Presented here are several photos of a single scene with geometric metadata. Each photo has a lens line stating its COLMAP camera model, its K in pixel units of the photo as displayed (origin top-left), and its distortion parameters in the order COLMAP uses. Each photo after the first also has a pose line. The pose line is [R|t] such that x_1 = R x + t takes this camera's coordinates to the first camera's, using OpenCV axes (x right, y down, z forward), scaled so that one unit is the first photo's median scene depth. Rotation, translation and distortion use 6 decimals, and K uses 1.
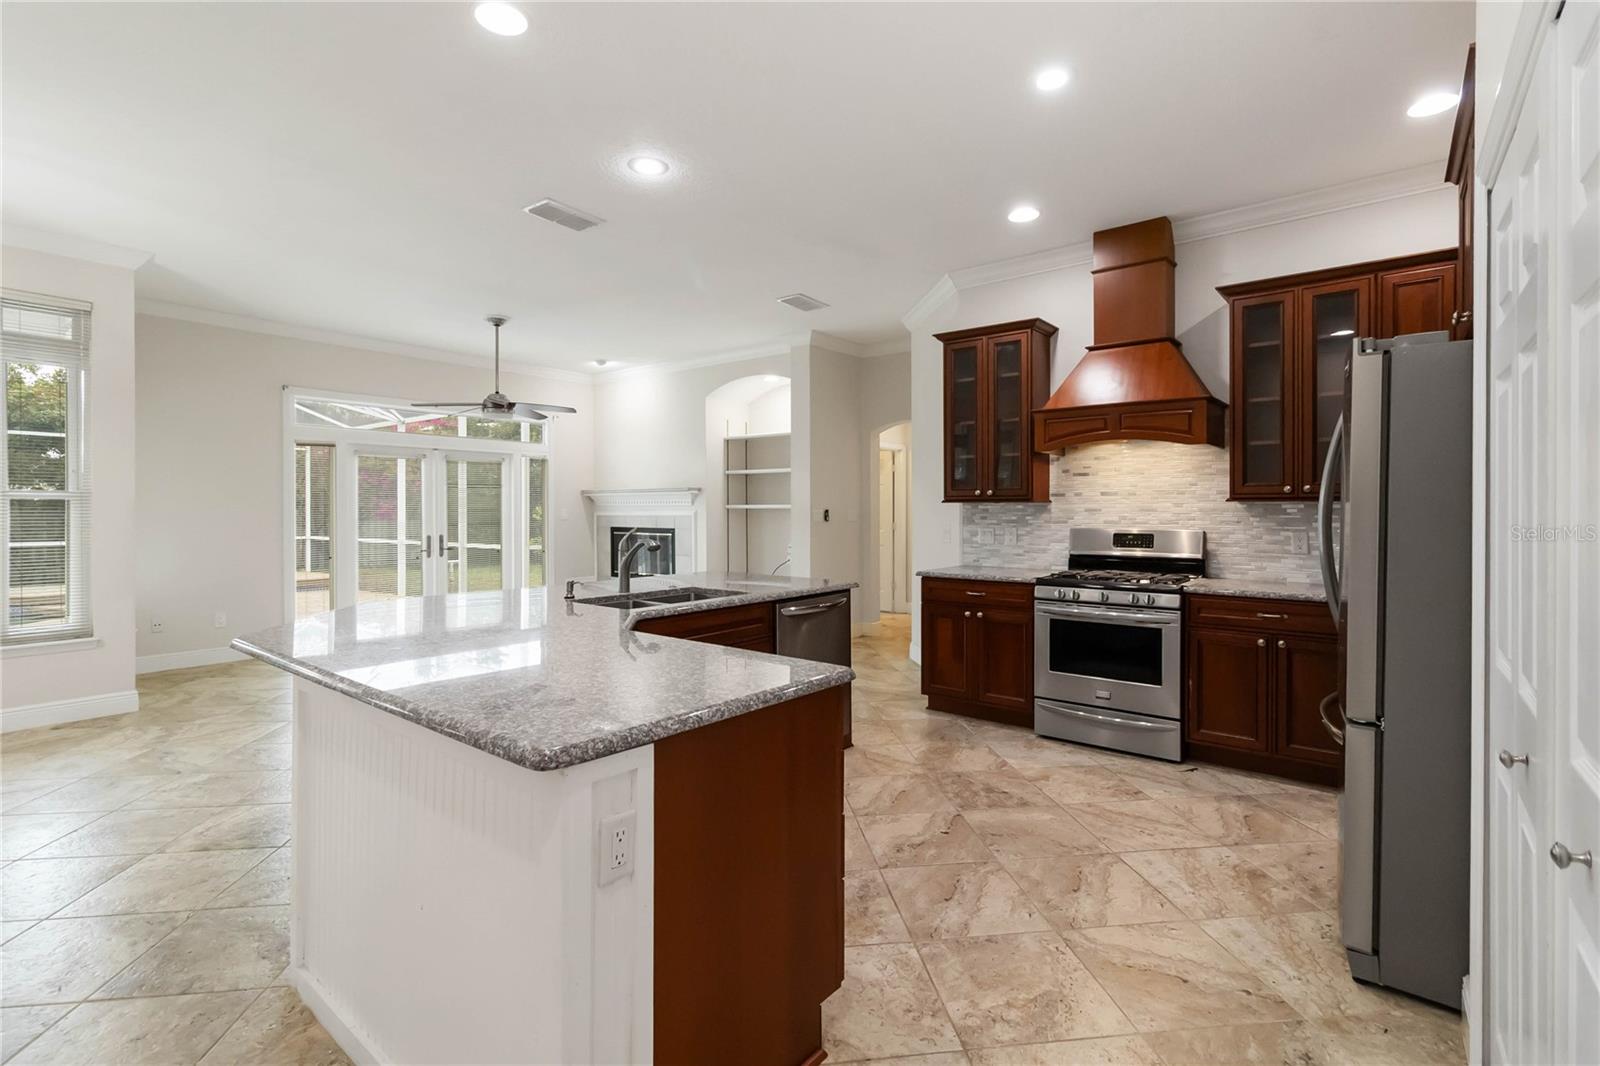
lens RADIAL K [[740.0, 0, 802.2], [0, 740.0, 513.4], [0, 0, 1]] dist [-0.000666, 0.001424]
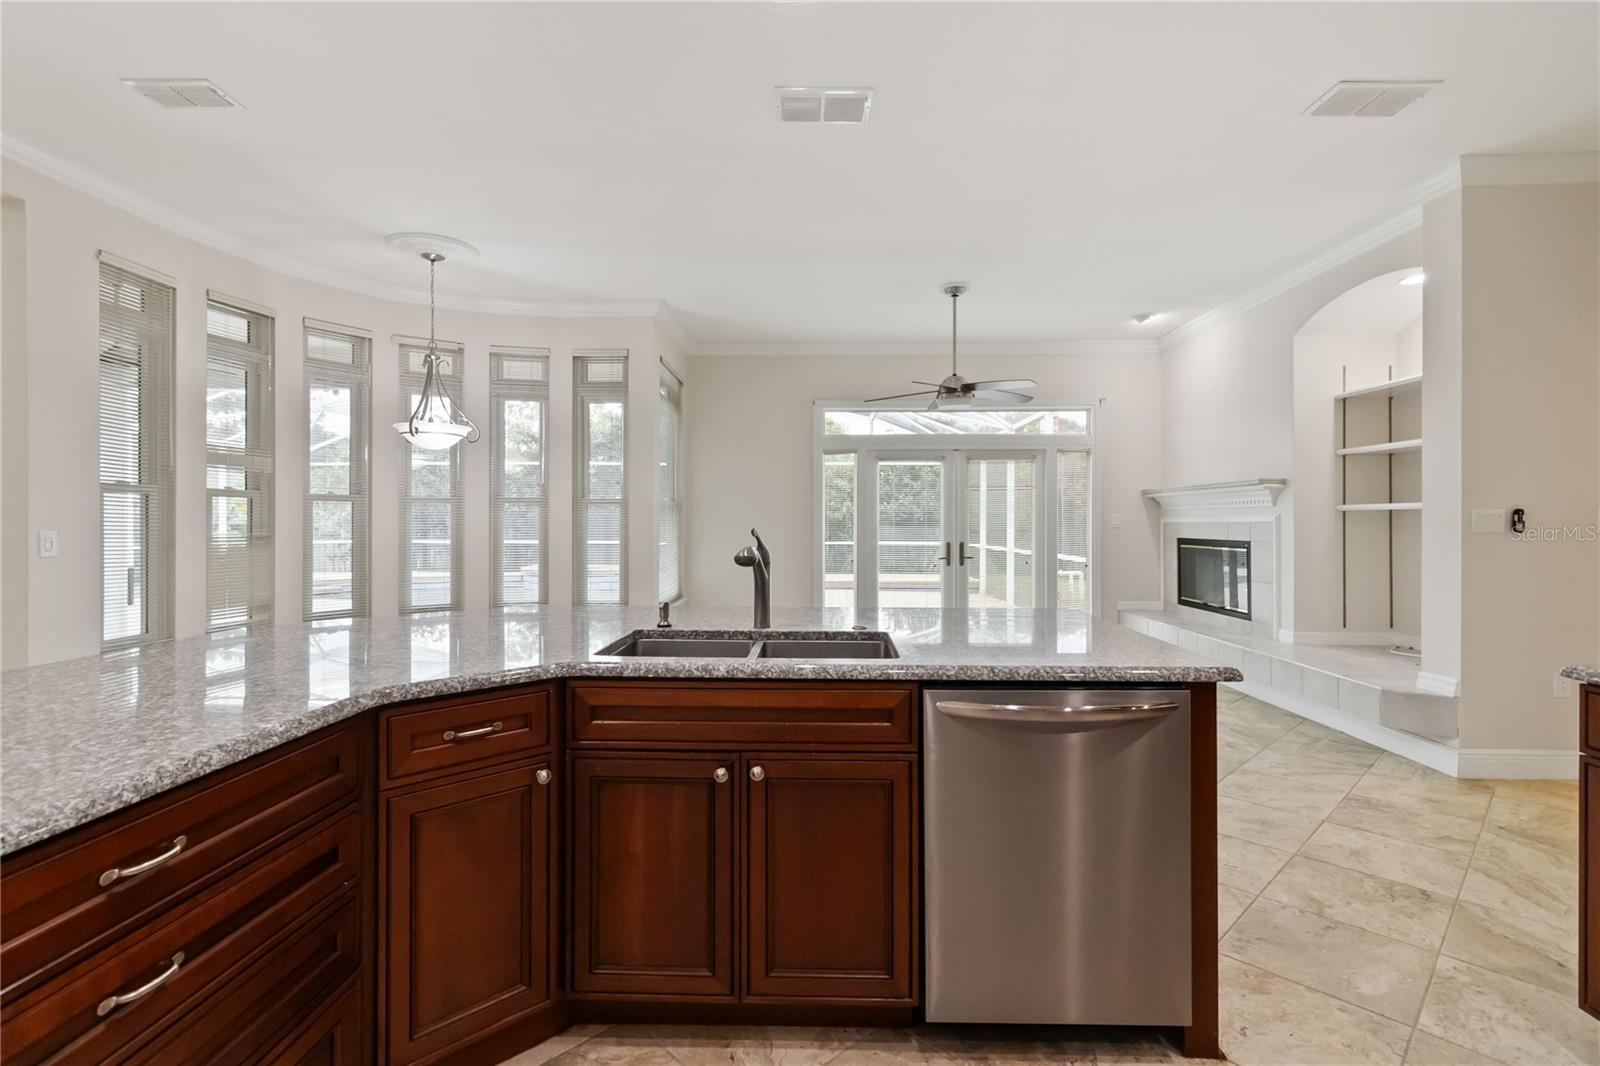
lens RADIAL K [[740.0, 0, 797.5], [0, 740.0, 519.6], [0, 0, 1]] dist [-0.000666, 0.001424]
pose [[0.589015, -0.000124, -0.808122, 0.168270], [-0.005990, 0.999972, -0.004520, 0.008253], [0.808100, 0.007503, 0.588997, 0.355984]]
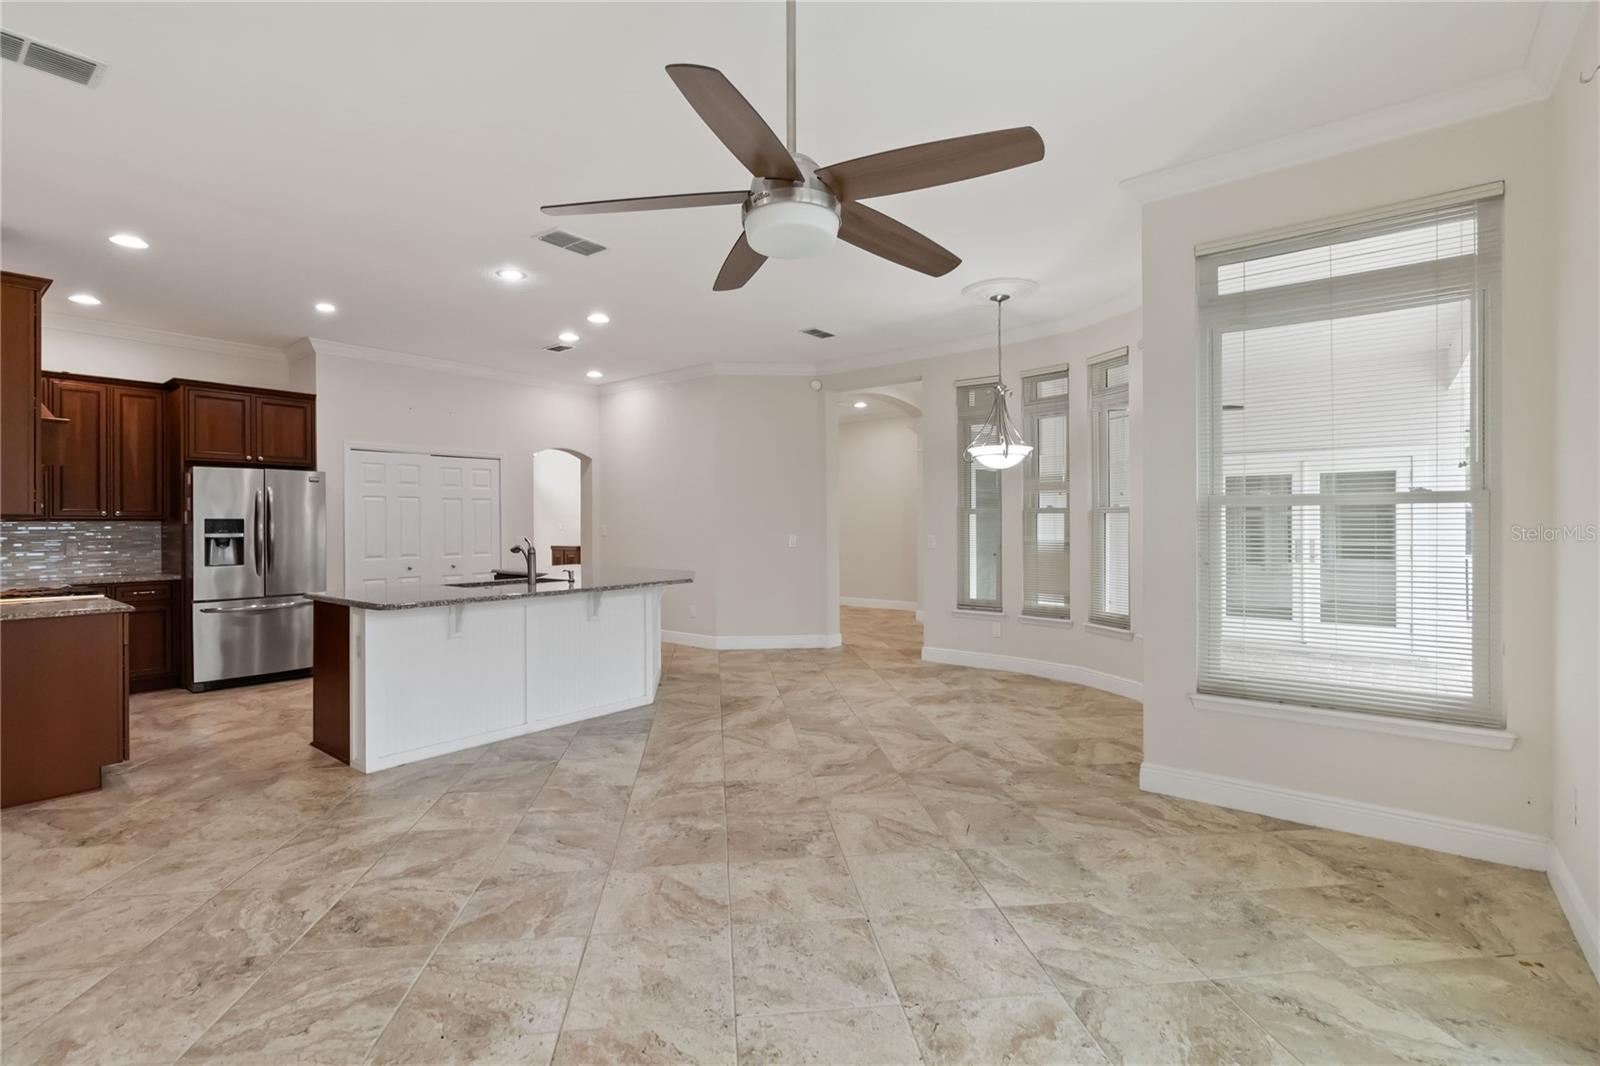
lens RADIAL K [[740.0, 0, 799.3], [0, 740.0, 519.3], [0, 0, 1]] dist [-0.000666, 0.001424]
pose [[-0.999957, 0.005742, 0.007336, -0.417449], [0.005745, 0.999983, 0.000432, -0.007489], [-0.007334, 0.000474, -0.999973, 1.322164]]
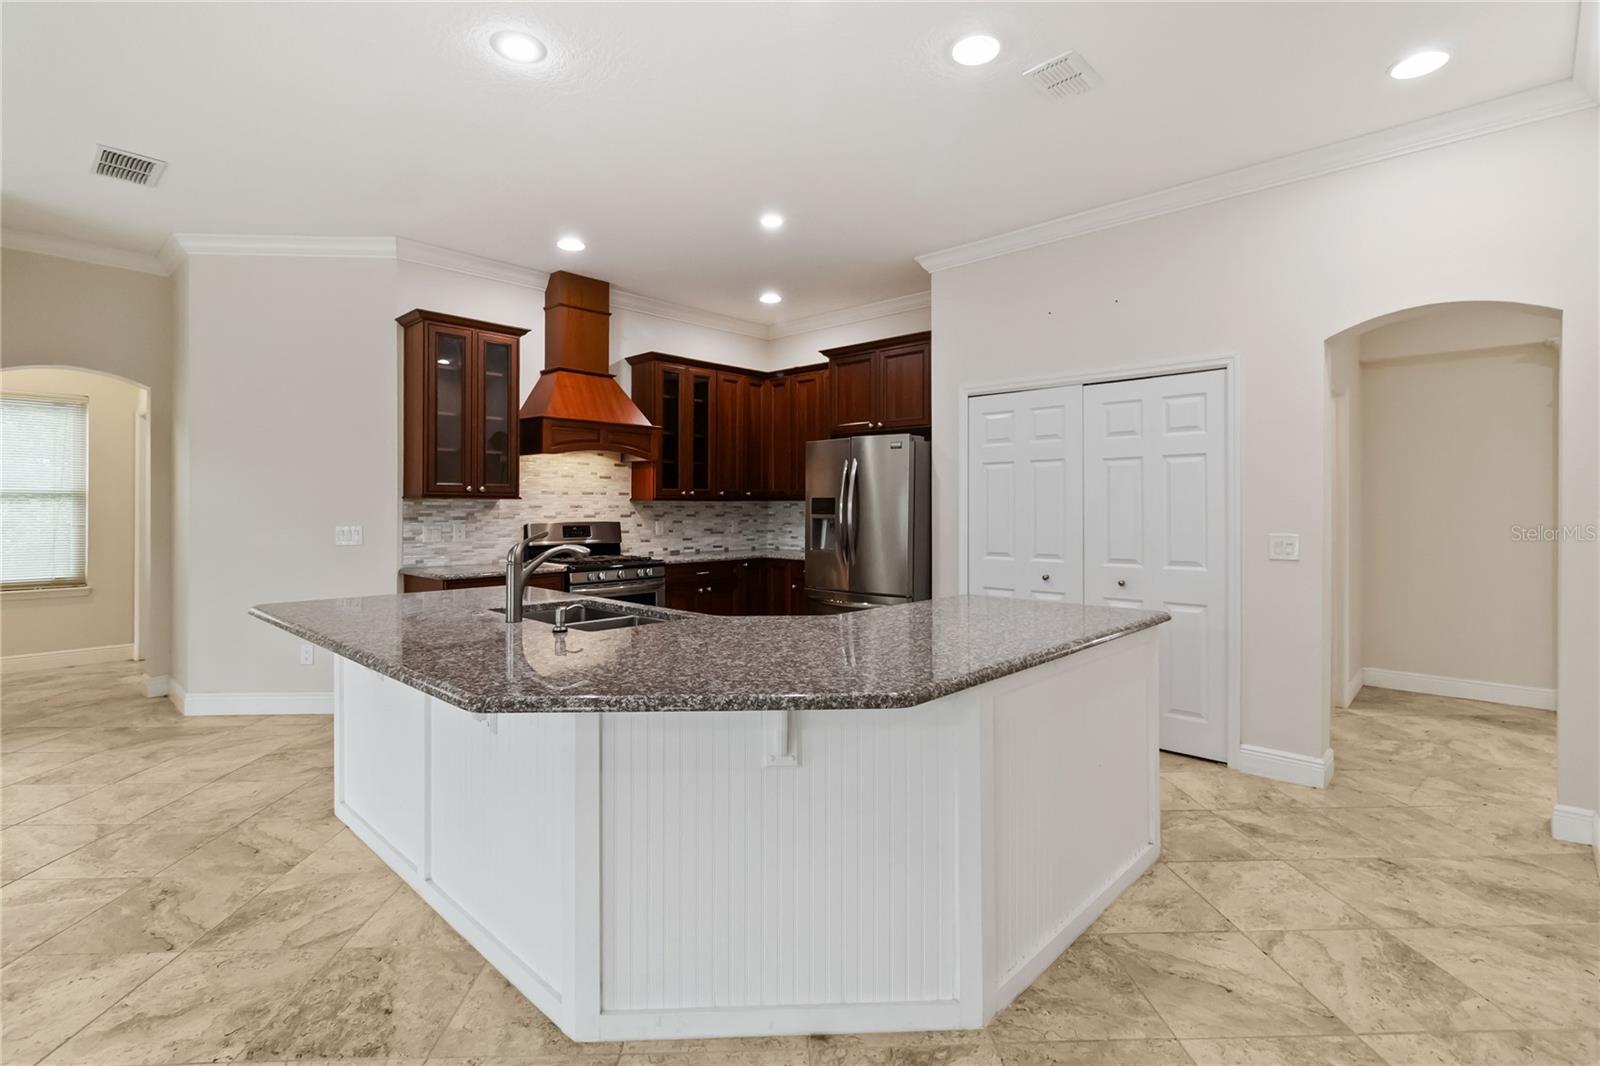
lens RADIAL K [[740.0, 0, 795.1], [0, 740.0, 508.3], [0, 0, 1]] dist [-0.000666, 0.001424]
pose [[0.084751, -0.004099, 0.996394, -0.517860], [0.003633, 0.999986, 0.003805, -0.003363], [-0.996396, 0.003298, 0.084765, 0.368887]]
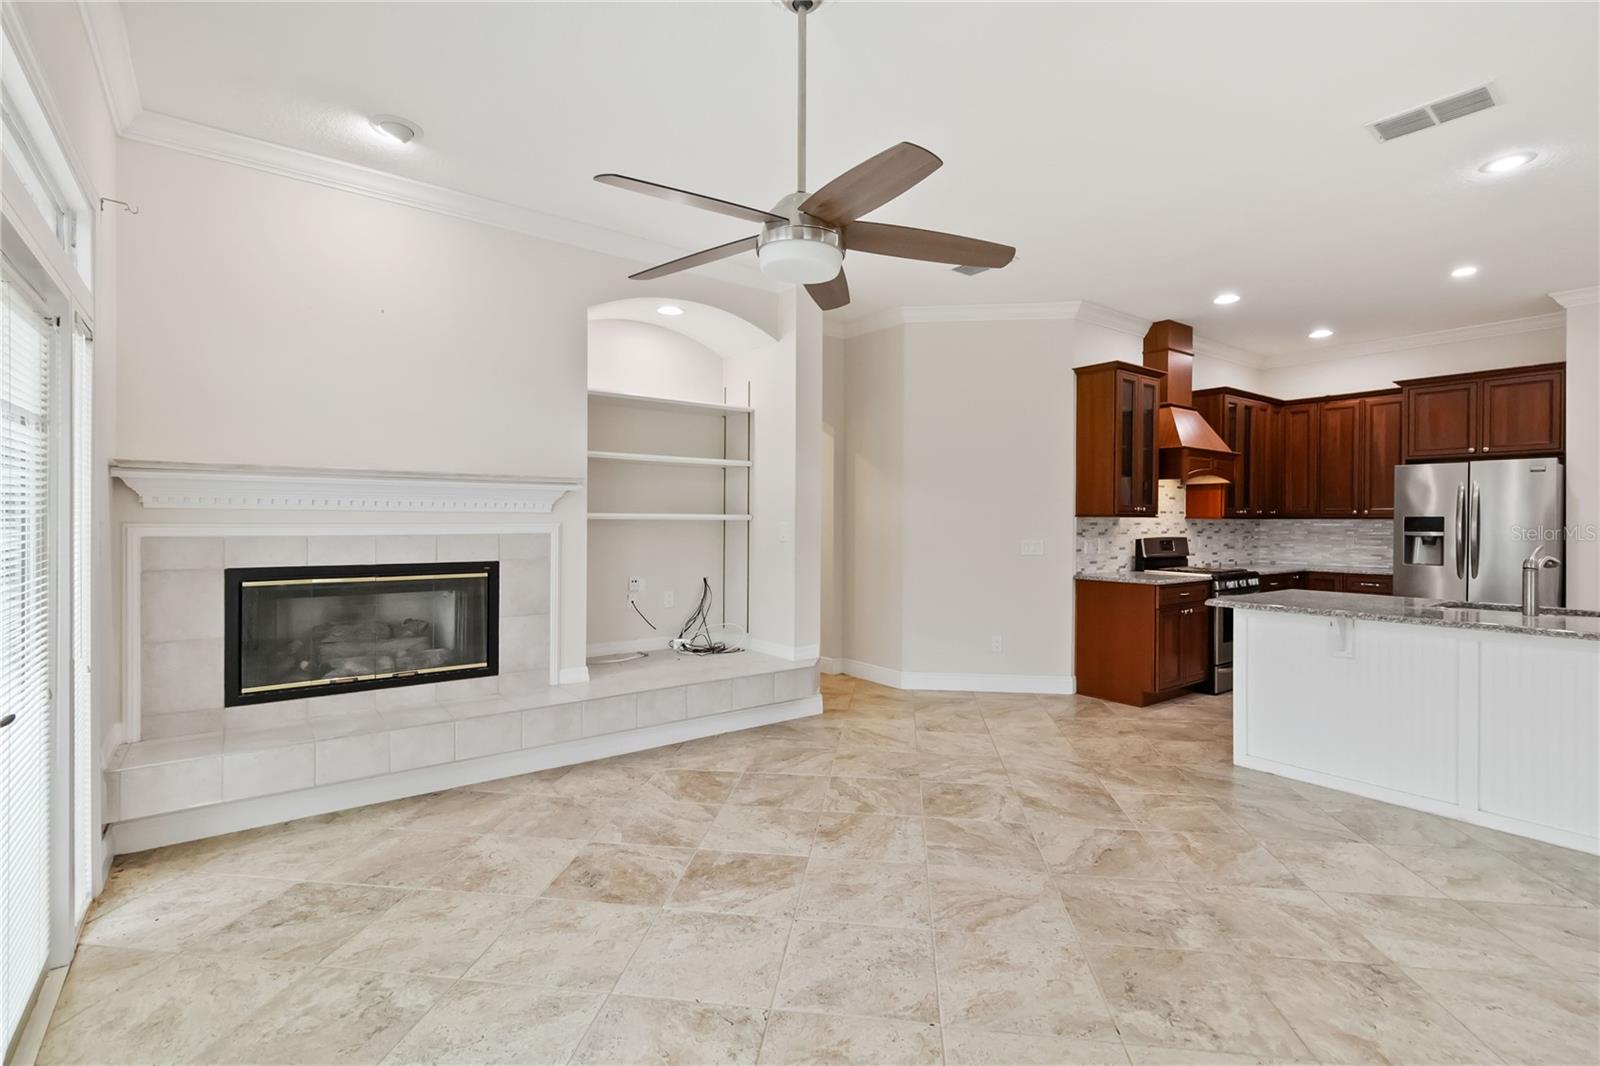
lens RADIAL K [[740.0, 0, 795.4], [0, 740.0, 522.0], [0, 0, 1]] dist [-0.000666, 0.001424]
pose [[0.254555, -0.000677, 0.967058, -0.757328], [-0.000175, 1.000000, 0.000746, -0.005974], [-0.967058, -0.000359, 0.254555, 0.916126]]
